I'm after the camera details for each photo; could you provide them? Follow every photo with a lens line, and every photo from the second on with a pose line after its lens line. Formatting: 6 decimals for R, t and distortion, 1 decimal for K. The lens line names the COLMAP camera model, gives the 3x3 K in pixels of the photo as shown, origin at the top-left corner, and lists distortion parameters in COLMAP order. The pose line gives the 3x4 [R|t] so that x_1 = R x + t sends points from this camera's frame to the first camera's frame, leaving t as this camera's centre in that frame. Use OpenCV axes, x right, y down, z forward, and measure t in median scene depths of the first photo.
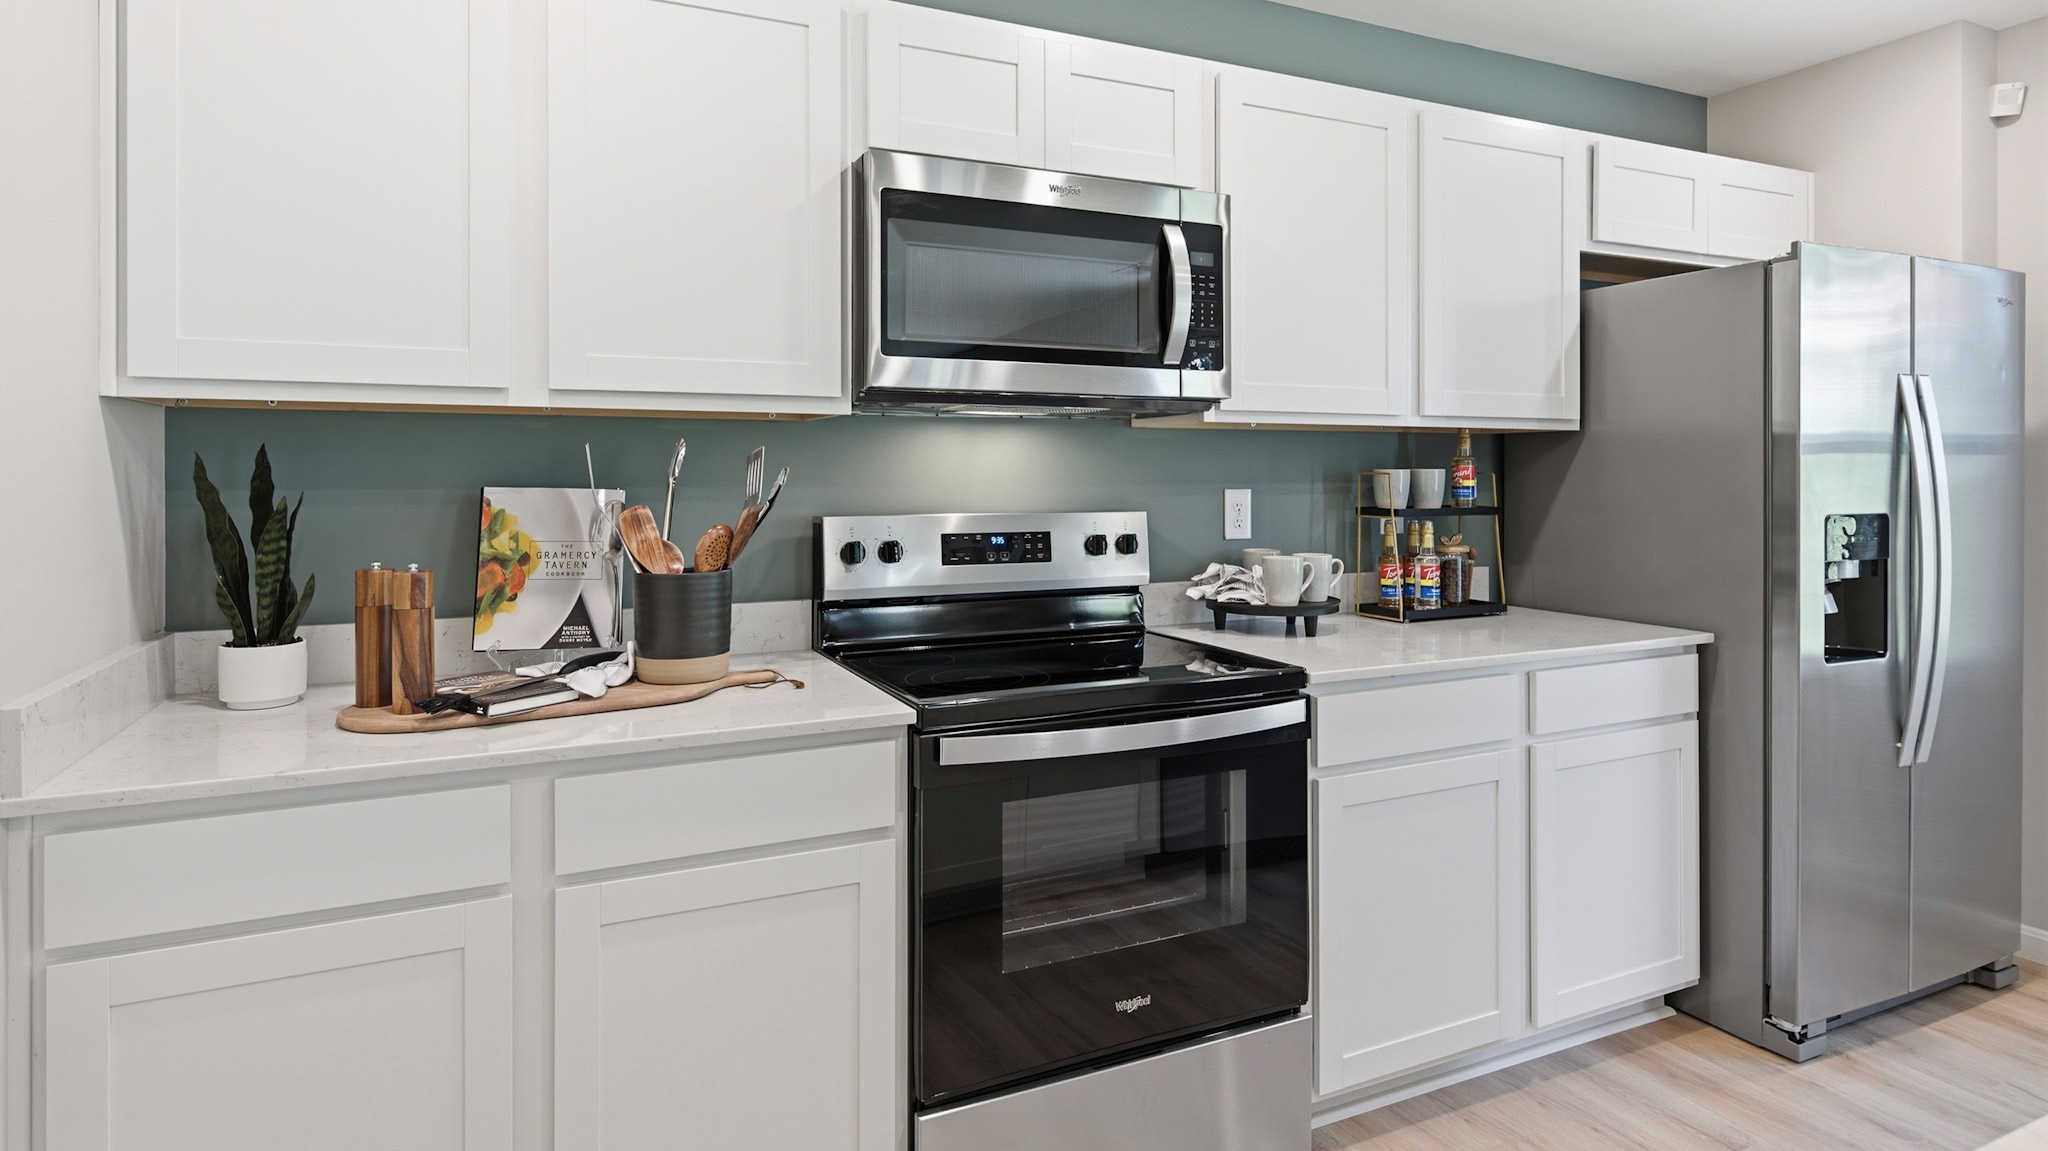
lens RADIAL K [[1074.9, 0, 1019.2], [0, 1074.9, 468.1], [0, 0, 1]] dist [-0.000391, -0.001645]
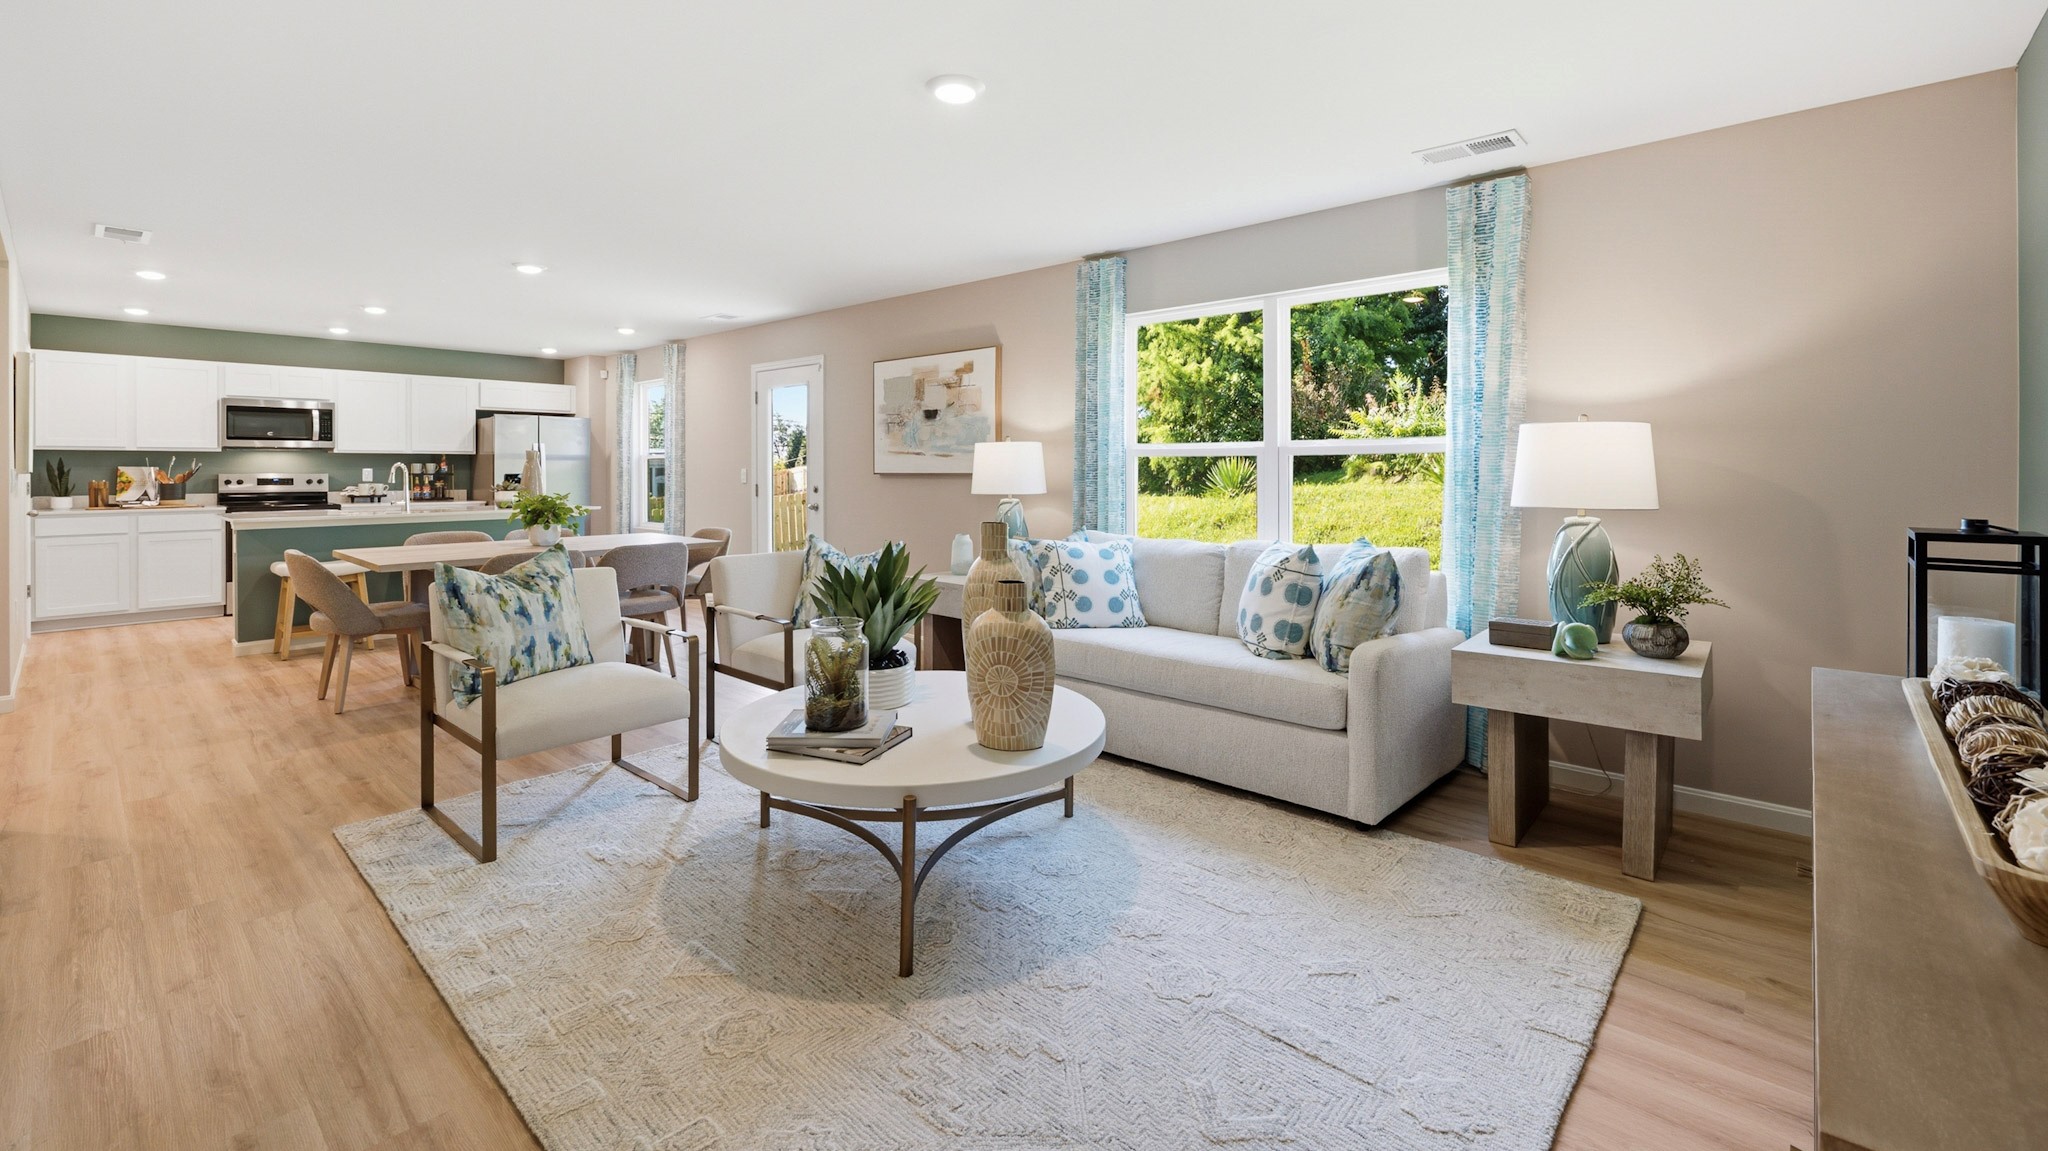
lens RADIAL K [[865.4, 0, 1021.9], [0, 865.4, 470.5], [0, 0, 1]] dist [0.001403, 0.000073]
pose [[0.923626, 0.000313, 0.383294, 1.520845], [-0.003194, 0.999971, 0.006882, -0.002931], [-0.383281, -0.007580, 0.923601, -3.595687]]
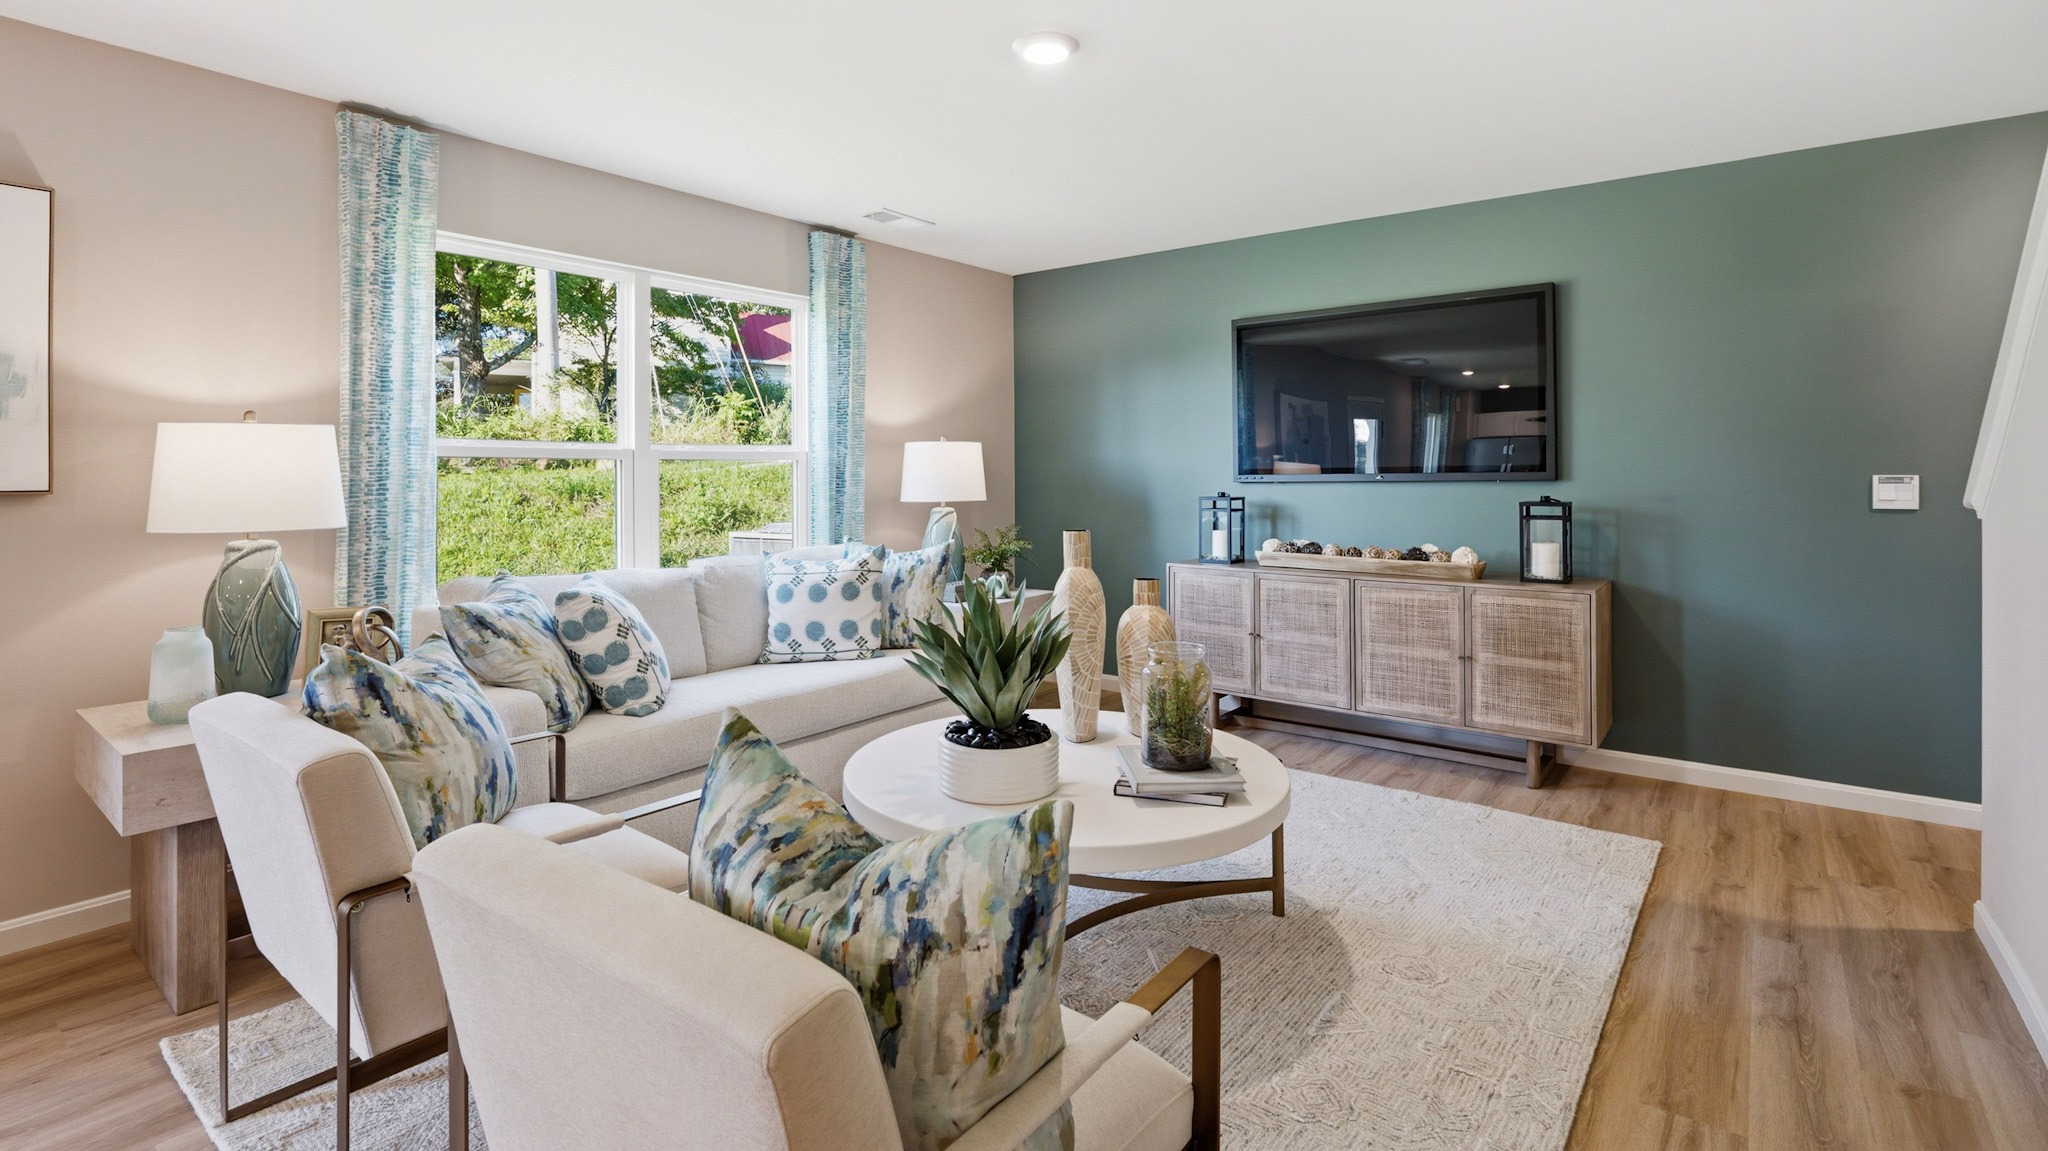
lens RADIAL K [[967.8, 0, 1022.7], [0, 967.8, 470.0], [0, 0, 1]] dist [0.001509, 0.000218]
pose [[-0.457267, 0.005490, 0.889313, 0.783952], [0.000136, 0.999981, -0.006103, 0.005799], [-0.889330, -0.002670, -0.457259, -1.713100]]
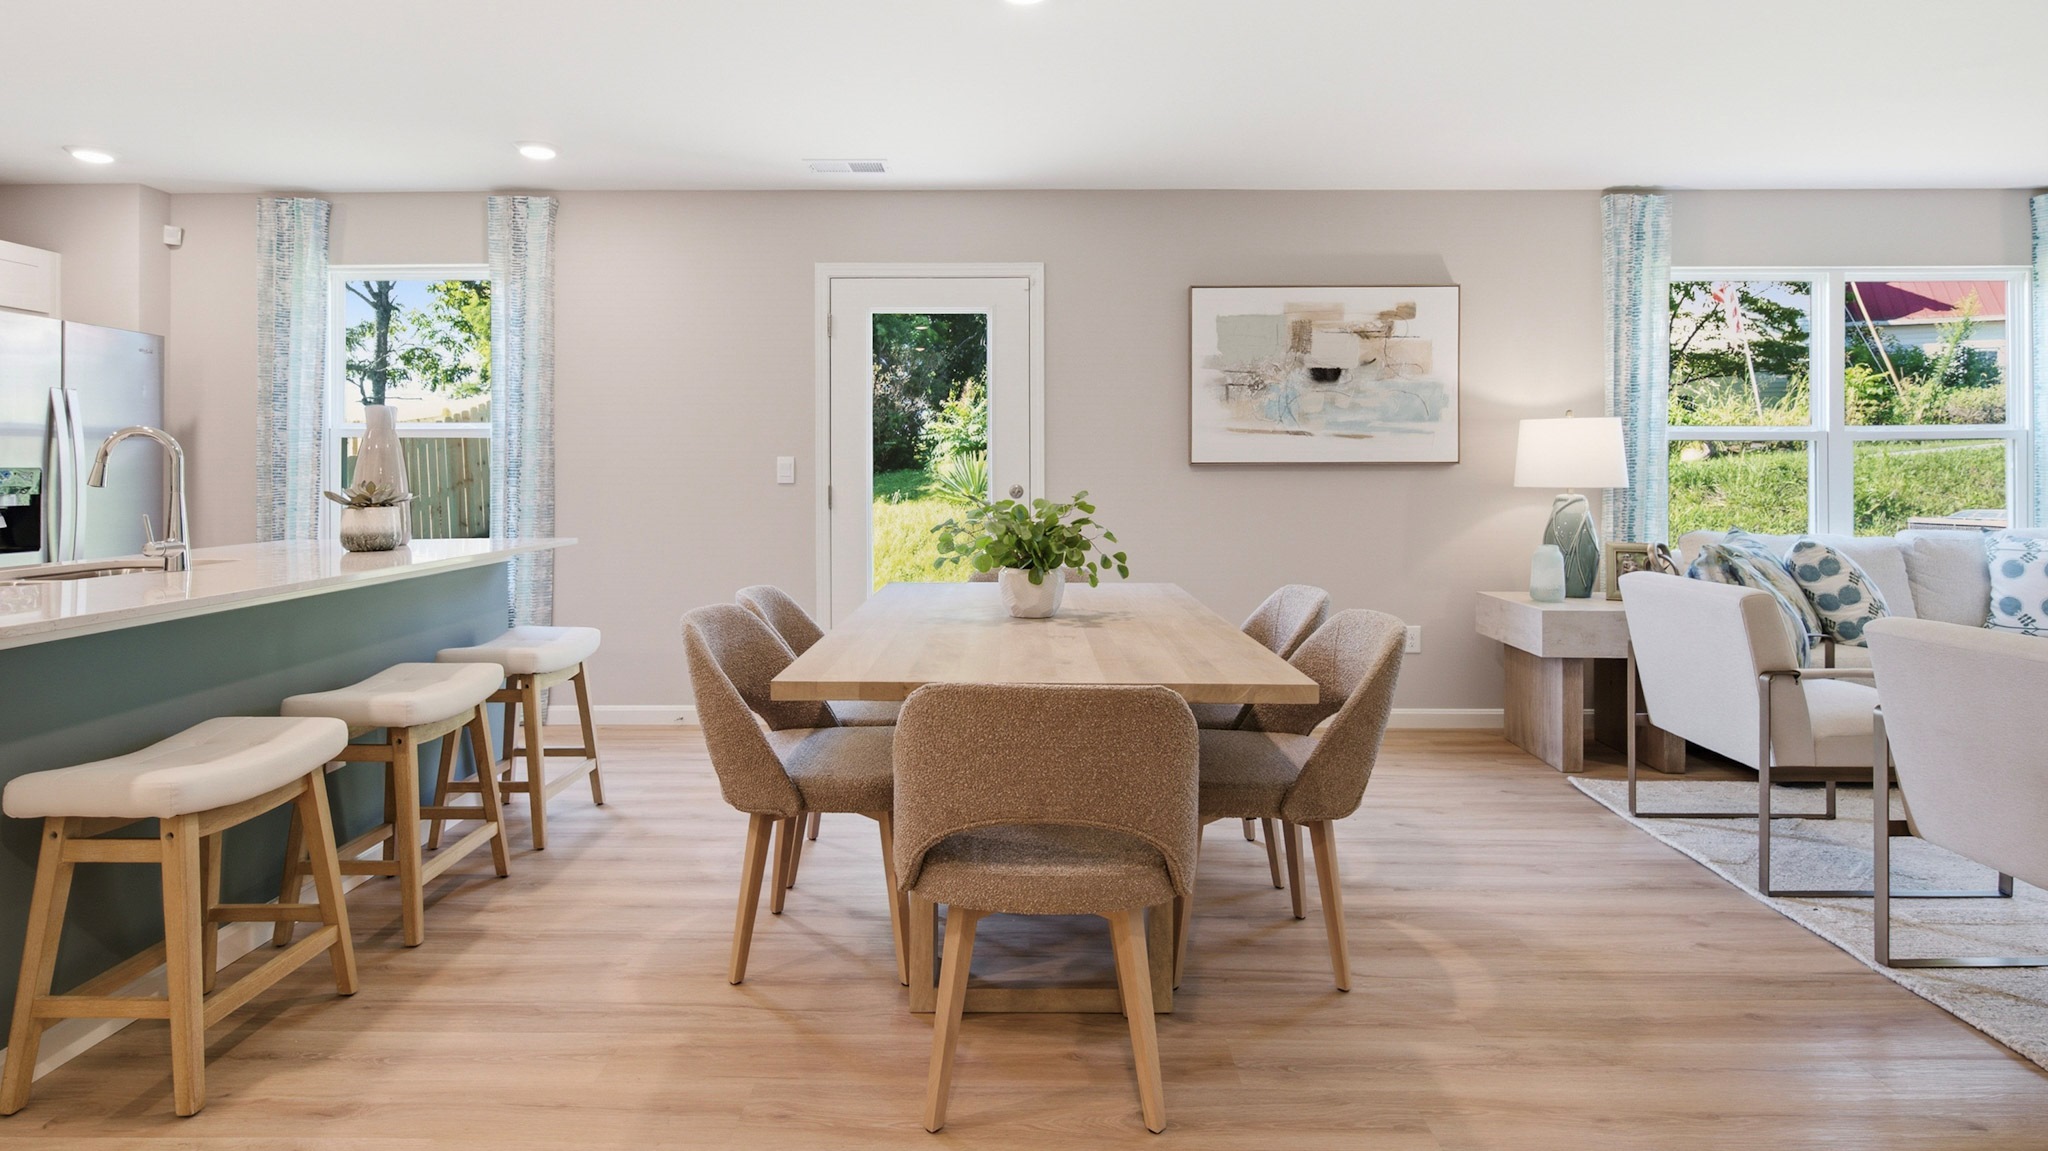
lens RADIAL K [[1074.9, 0, 1019.2], [0, 1074.9, 468.1], [0, 0, 1]] dist [-0.000391, -0.001645]
pose [[0.436881, 0.004391, 0.899509, -0.060224], [-0.003754, 0.999988, -0.003058, 0.048025], [-0.899512, -0.002041, 0.436892, -1.338144]]
